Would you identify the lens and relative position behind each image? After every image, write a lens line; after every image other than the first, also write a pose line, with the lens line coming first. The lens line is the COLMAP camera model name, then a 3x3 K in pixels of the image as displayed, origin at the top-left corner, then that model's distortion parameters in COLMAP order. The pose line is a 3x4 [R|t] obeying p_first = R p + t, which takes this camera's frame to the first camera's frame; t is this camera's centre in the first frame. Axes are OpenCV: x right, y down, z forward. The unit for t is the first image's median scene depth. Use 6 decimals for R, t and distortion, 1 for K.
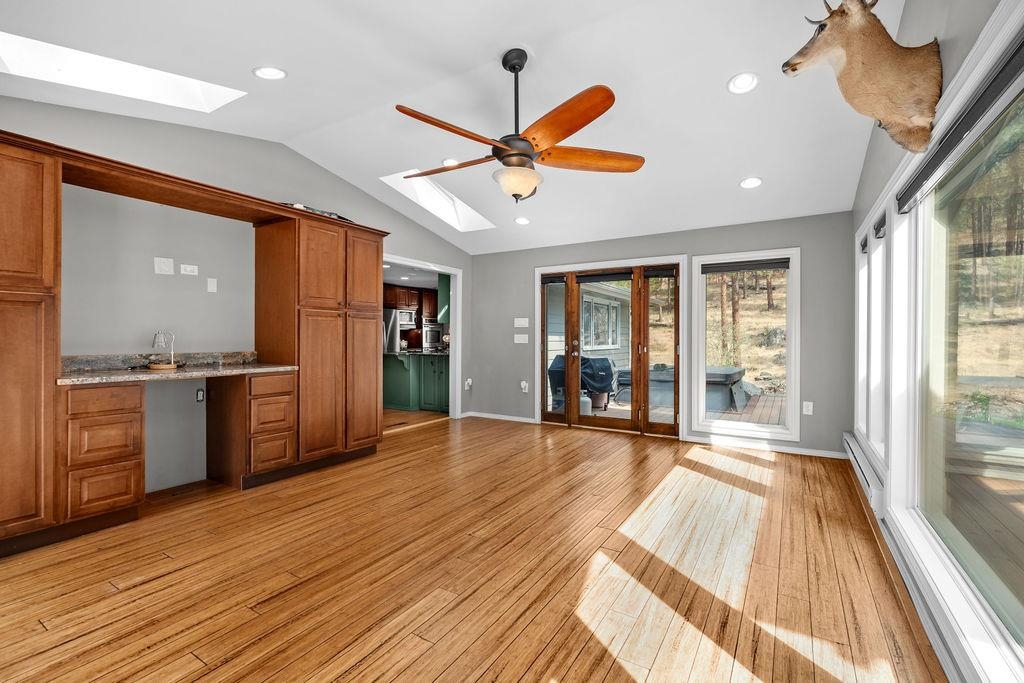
lens RADIAL K [[447.4, 0, 512.6], [0, 447.4, 345.8], [0, 0, 1]] dist [-0.002624, -0.000756]
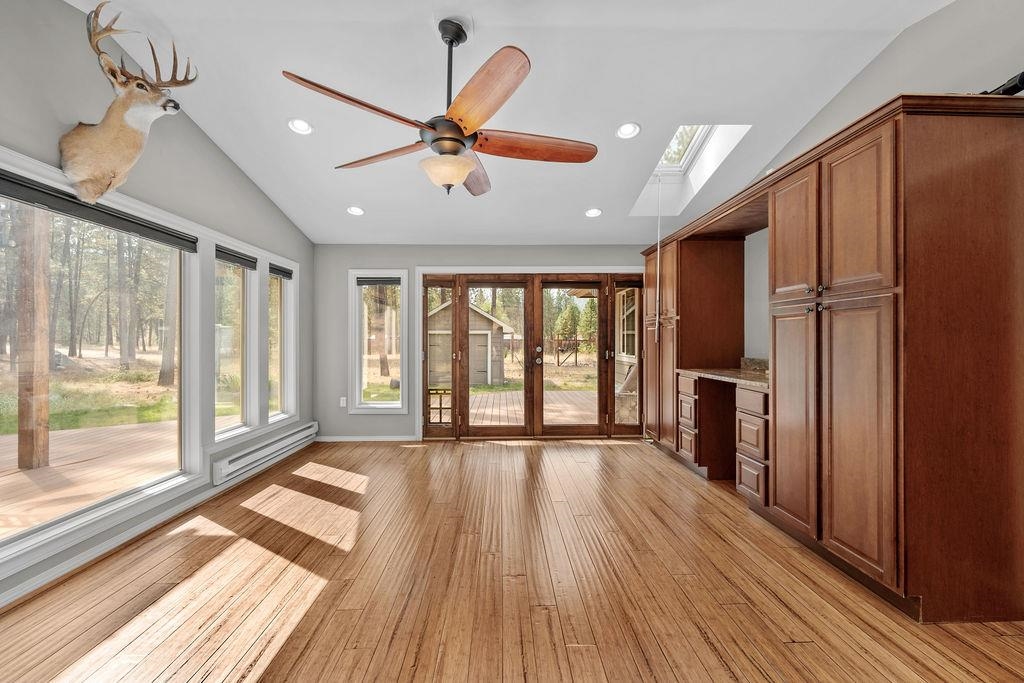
lens RADIAL K [[447.4, 0, 512.6], [0, 447.4, 345.8], [0, 0, 1]] dist [-0.002624, -0.000756]
pose [[-0.831239, 0.005207, -0.555891, 0.403213], [-0.011218, 0.999595, 0.026139, -0.044778], [0.555802, 0.027964, -0.830844, 1.844341]]
